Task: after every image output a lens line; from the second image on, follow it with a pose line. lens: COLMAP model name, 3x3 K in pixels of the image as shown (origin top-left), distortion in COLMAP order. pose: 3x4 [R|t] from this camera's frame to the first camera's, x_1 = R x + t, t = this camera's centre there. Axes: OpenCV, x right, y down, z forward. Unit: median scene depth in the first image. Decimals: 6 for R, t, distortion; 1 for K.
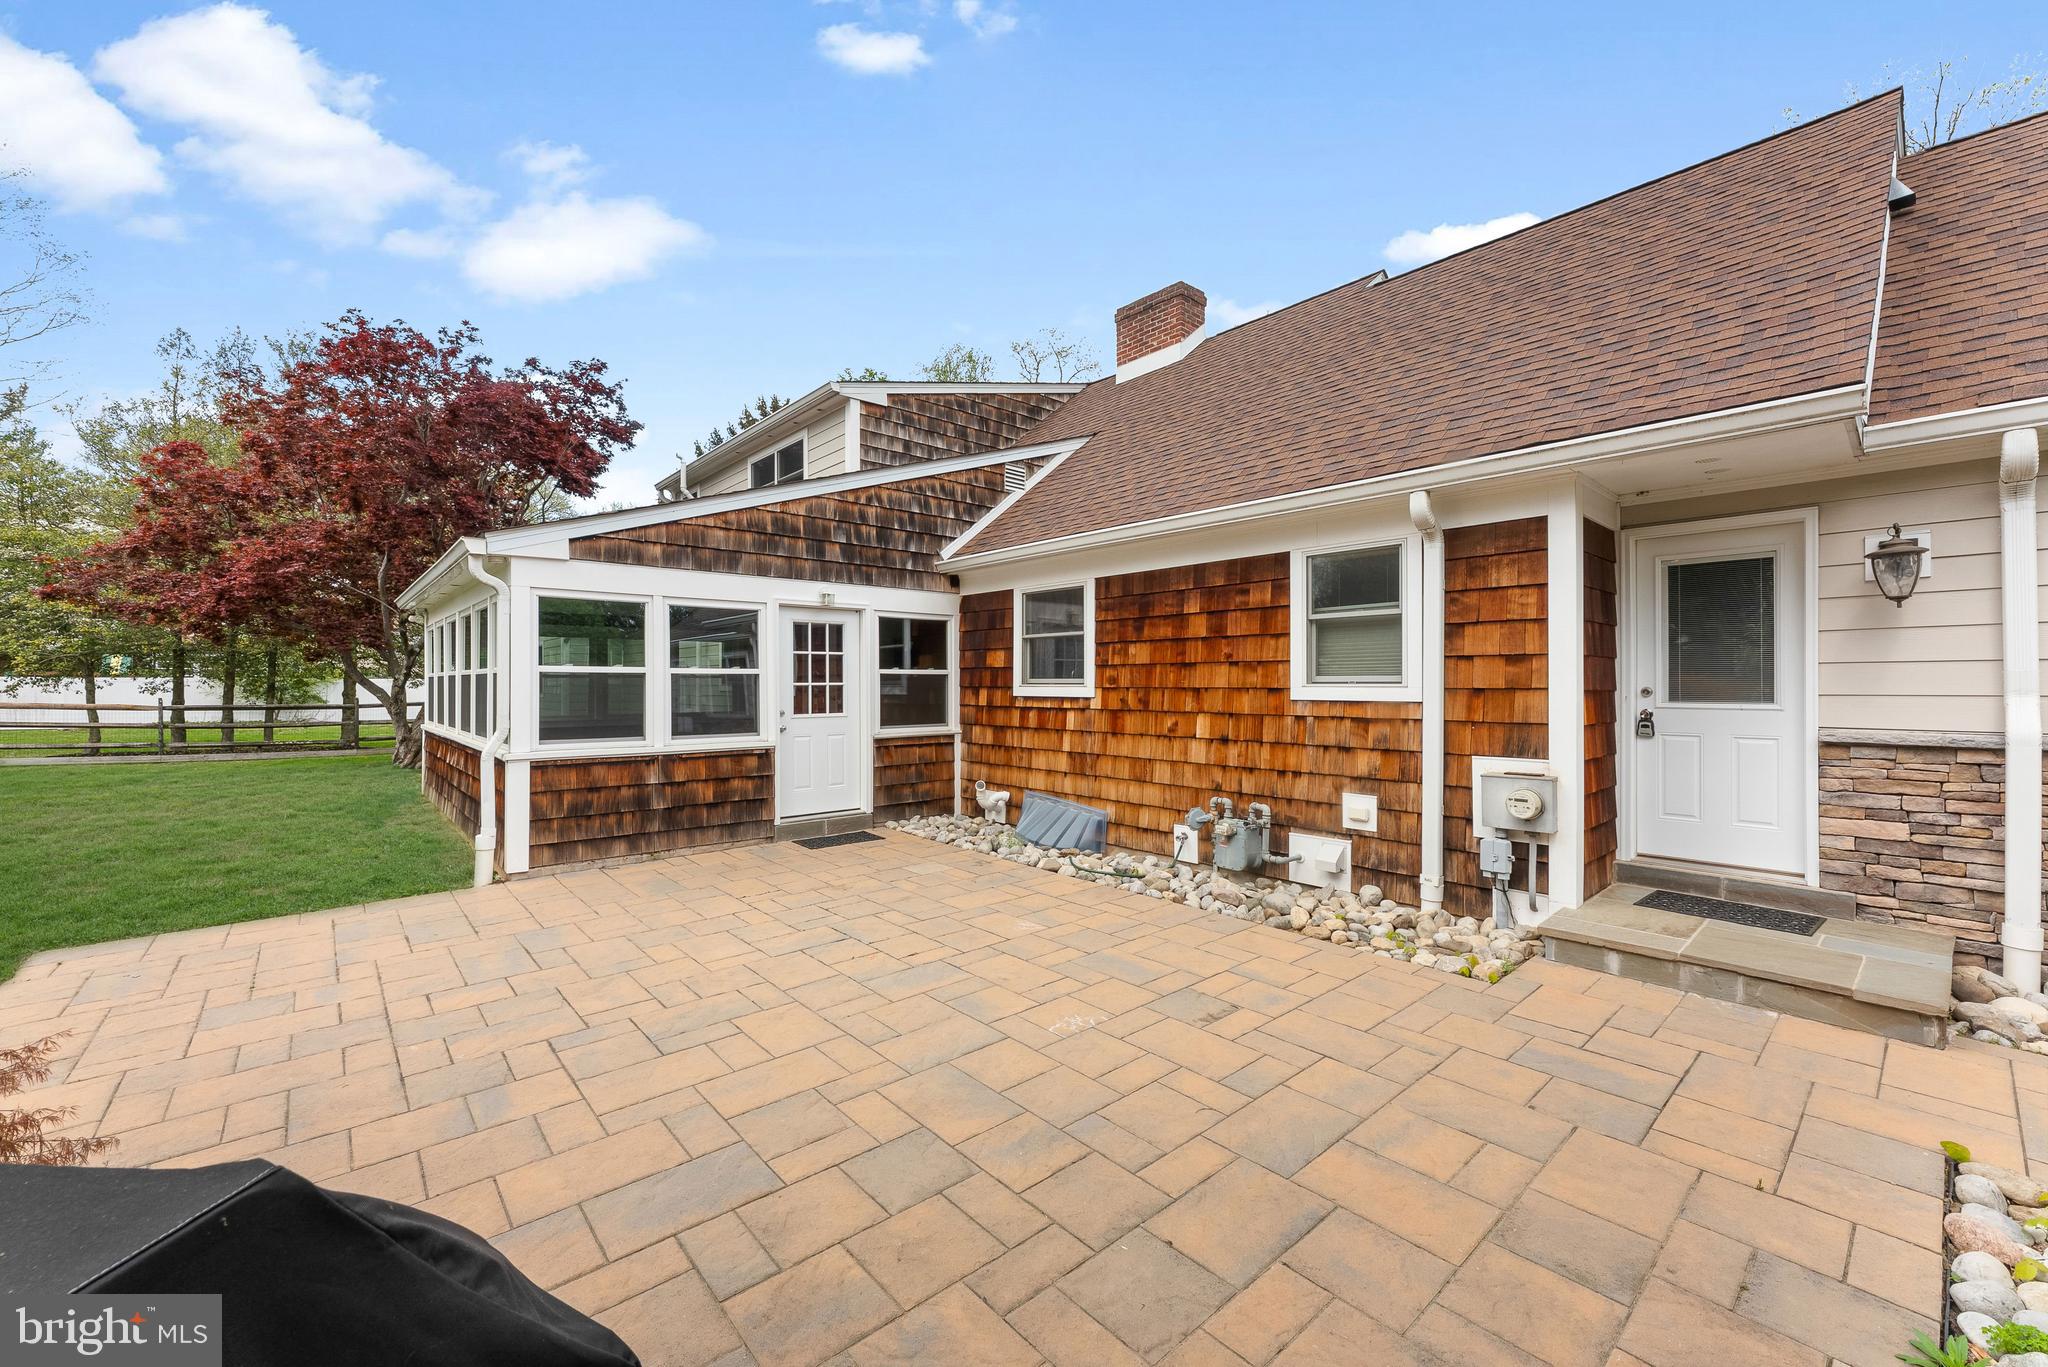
lens RADIAL K [[812.9, 0, 1024.0], [0, 812.9, 683.5], [0, 0, 1]] dist [0.001319, -0.004708]
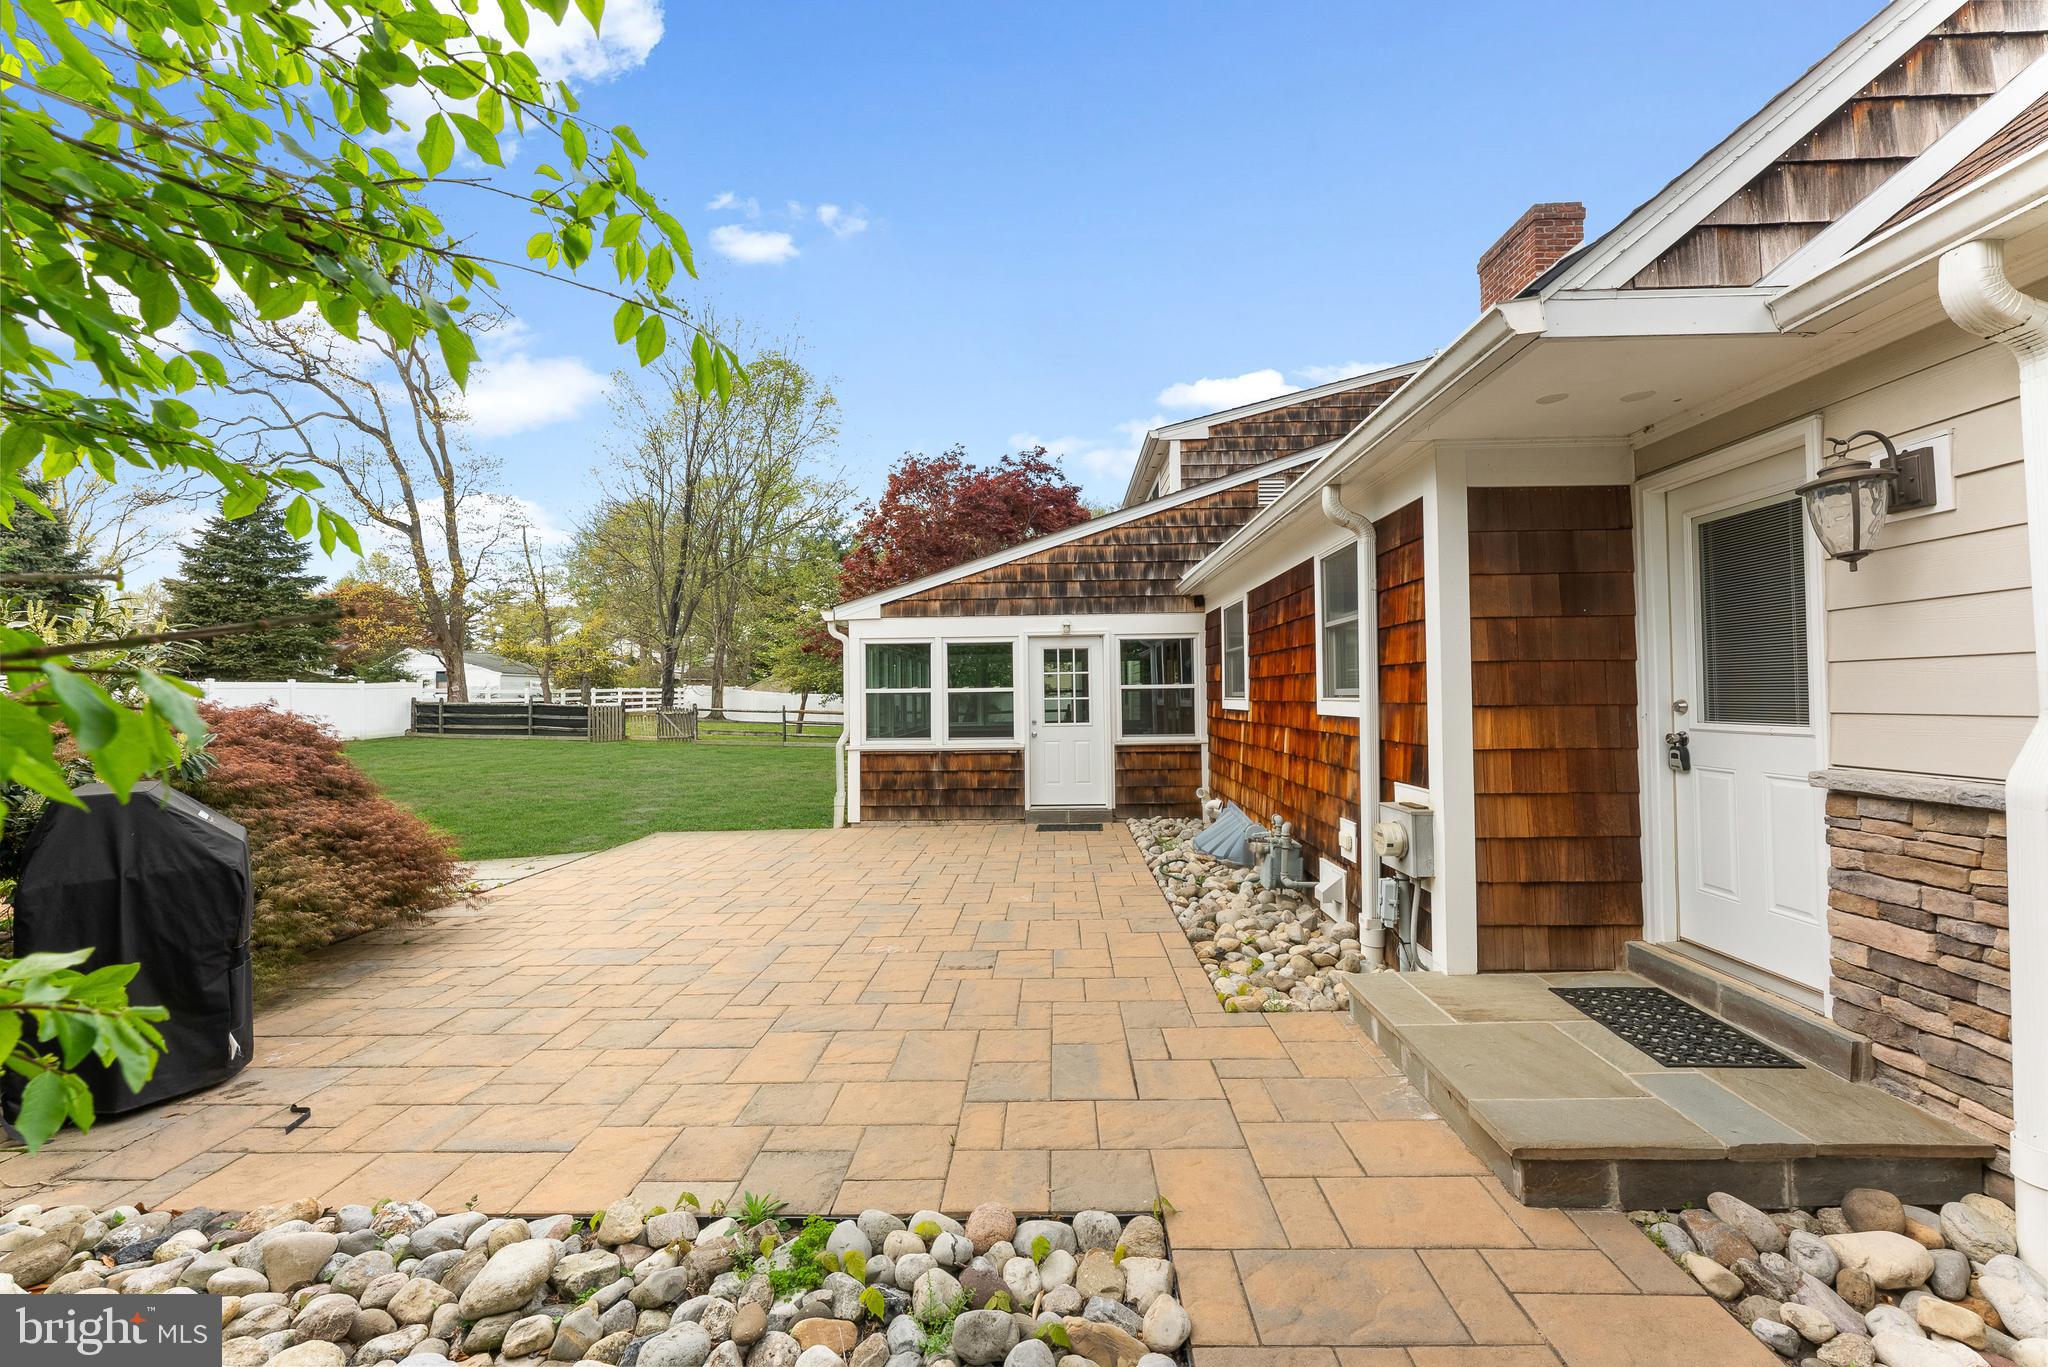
lens RADIAL K [[812.9, 0, 1024.0], [0, 812.9, 683.5], [0, 0, 1]] dist [0.001319, -0.004708]
pose [[0.731616, -0.019772, -0.681430, 0.592102], [0.012576, 0.999801, -0.015507, -0.004272], [0.681601, 0.002776, 0.731719, 0.072584]]
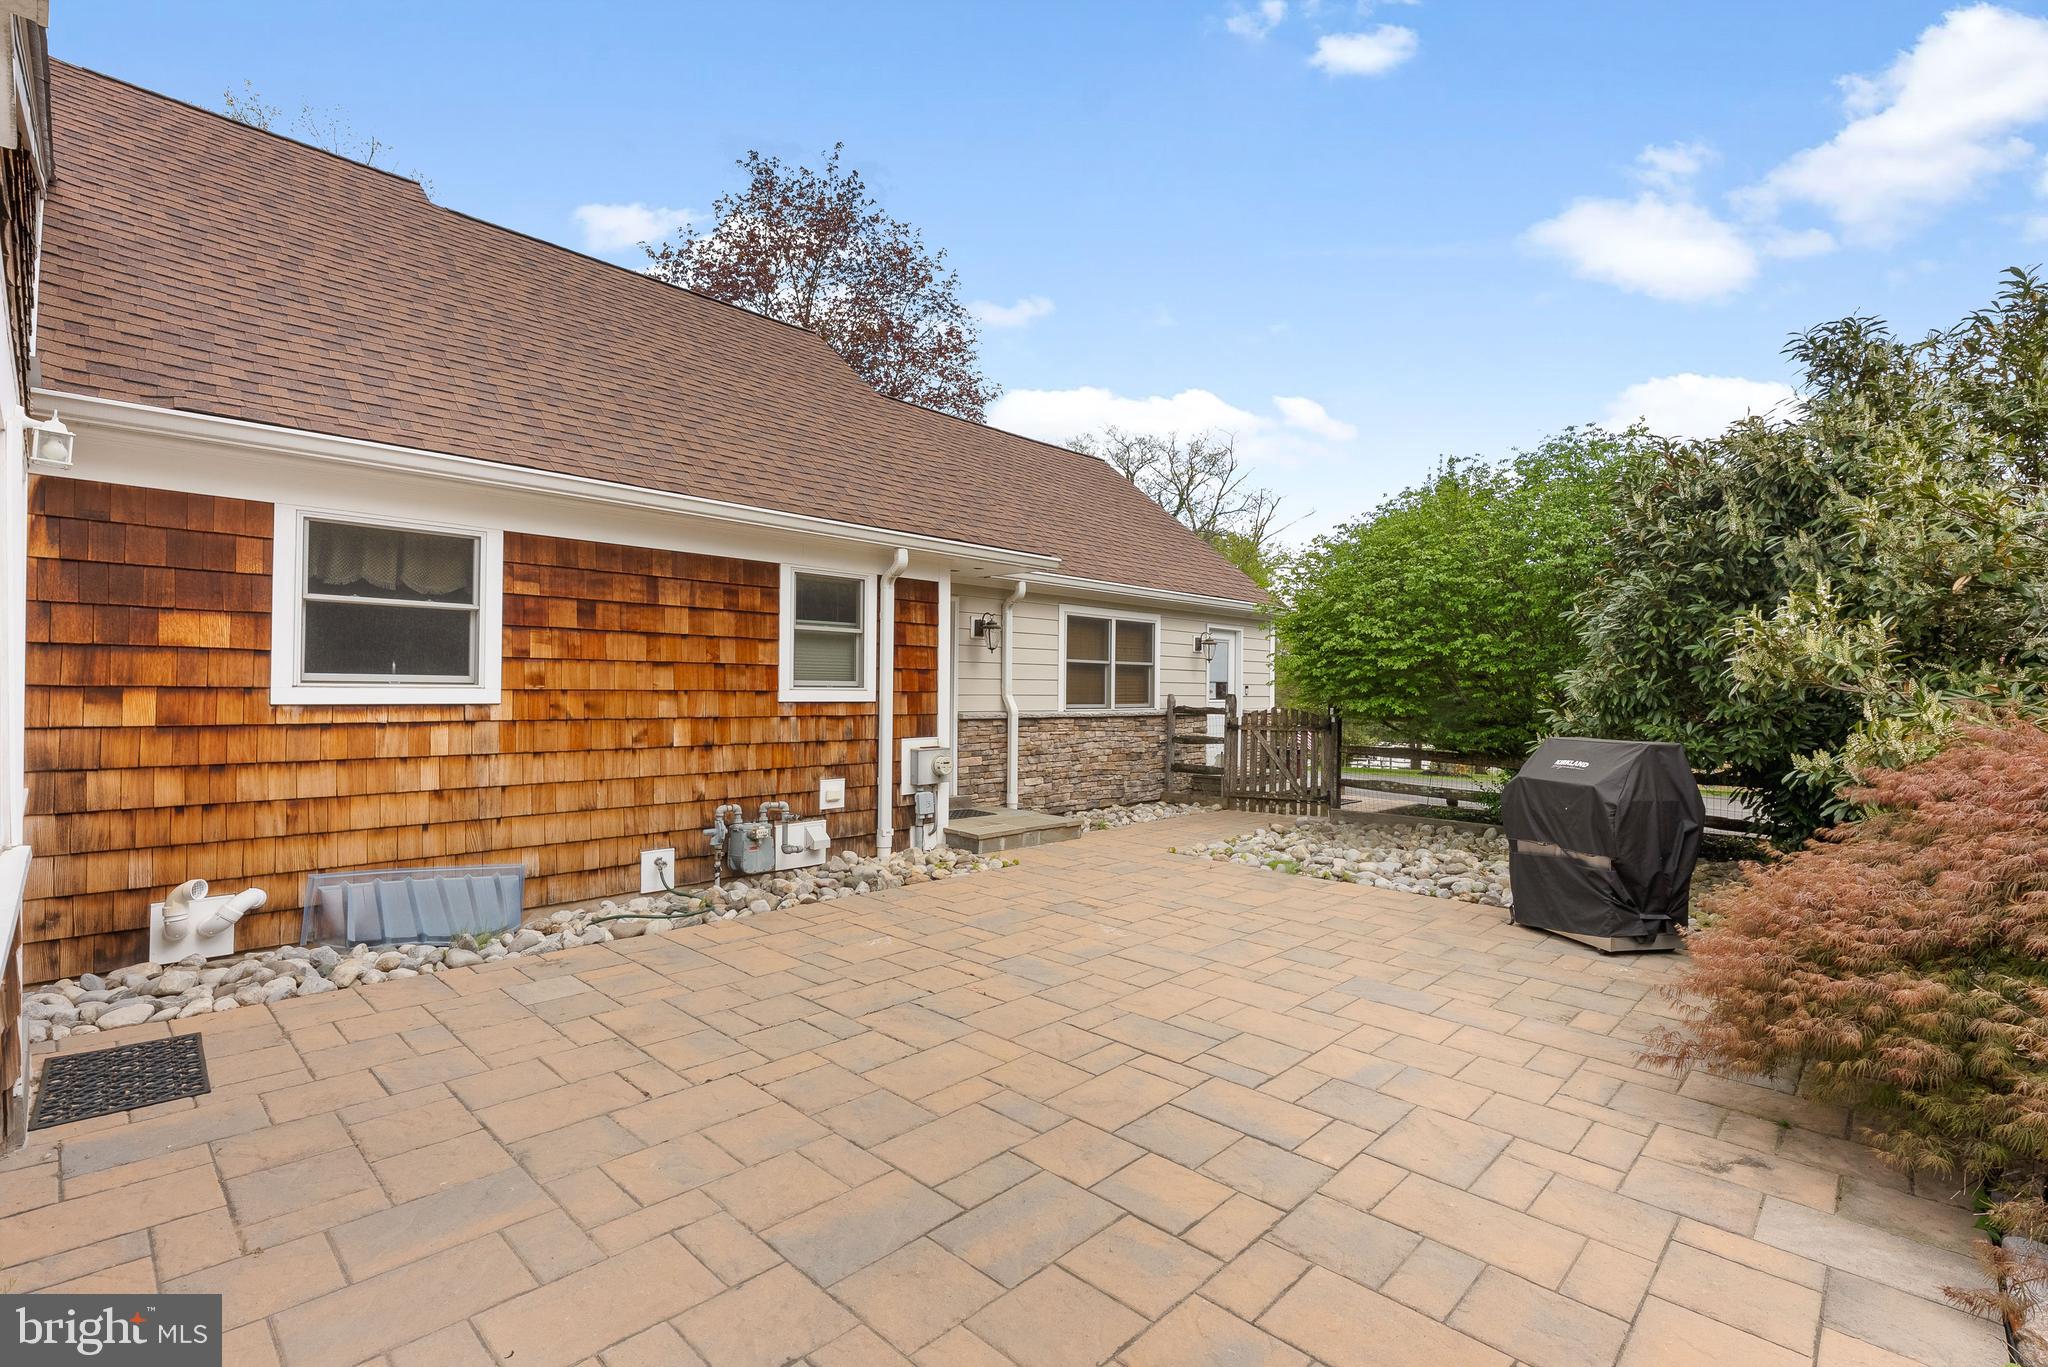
lens RADIAL K [[930.3, 0, 1024.0], [0, 930.3, 683.5], [0, 0, 1]] dist [-0.000185, -0.000145]
pose [[-0.087807, 0.006572, 0.996116, -0.759030], [-0.009611, 0.999926, -0.007444, 0.001435], [-0.996091, -0.010227, -0.087737, 0.643647]]
